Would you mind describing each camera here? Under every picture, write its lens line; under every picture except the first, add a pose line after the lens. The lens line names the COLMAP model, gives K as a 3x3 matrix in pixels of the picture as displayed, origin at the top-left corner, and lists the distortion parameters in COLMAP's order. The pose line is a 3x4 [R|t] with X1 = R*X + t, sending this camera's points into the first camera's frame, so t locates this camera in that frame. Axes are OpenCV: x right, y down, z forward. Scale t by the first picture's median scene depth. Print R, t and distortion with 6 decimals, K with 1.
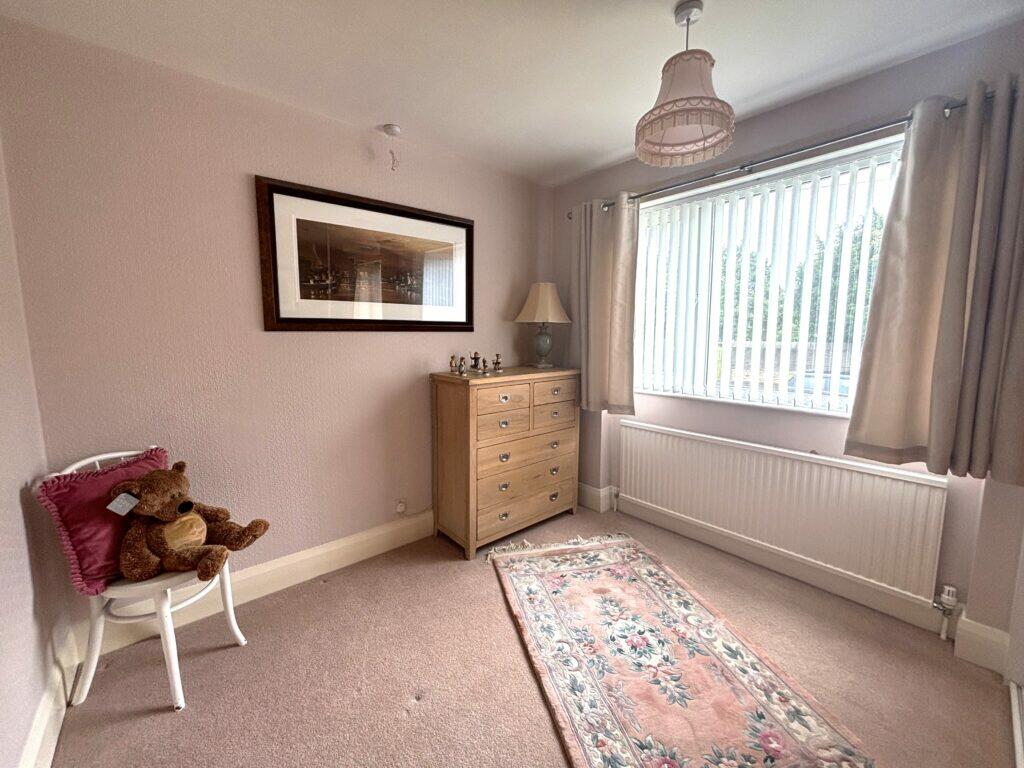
lens RADIAL K [[412.2, 0, 508.3], [0, 412.2, 380.4], [0, 0, 1]] dist [-0.003103, -0.000672]
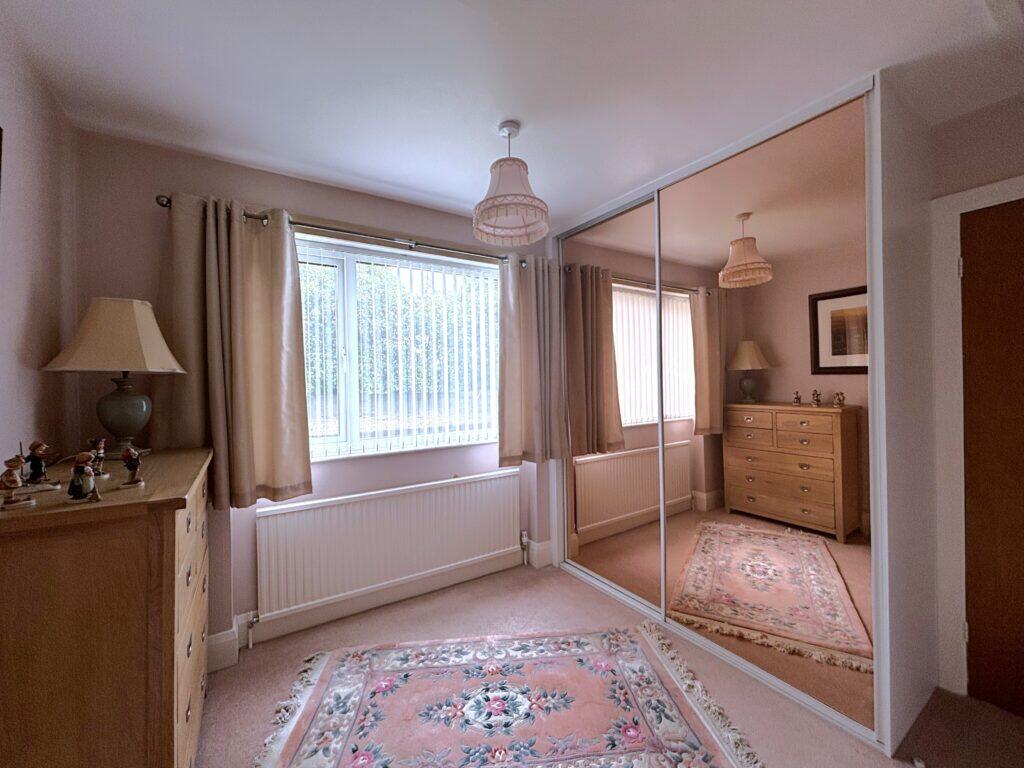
lens RADIAL K [[412.2, 0, 508.2], [0, 412.2, 383.1], [0, 0, 1]] dist [-0.003103, -0.000672]
pose [[0.141685, 0.000787, 0.989911, -0.515023], [0.136863, 0.990380, -0.020376, -0.067329], [-0.980405, 0.138370, 0.140214, 0.611509]]
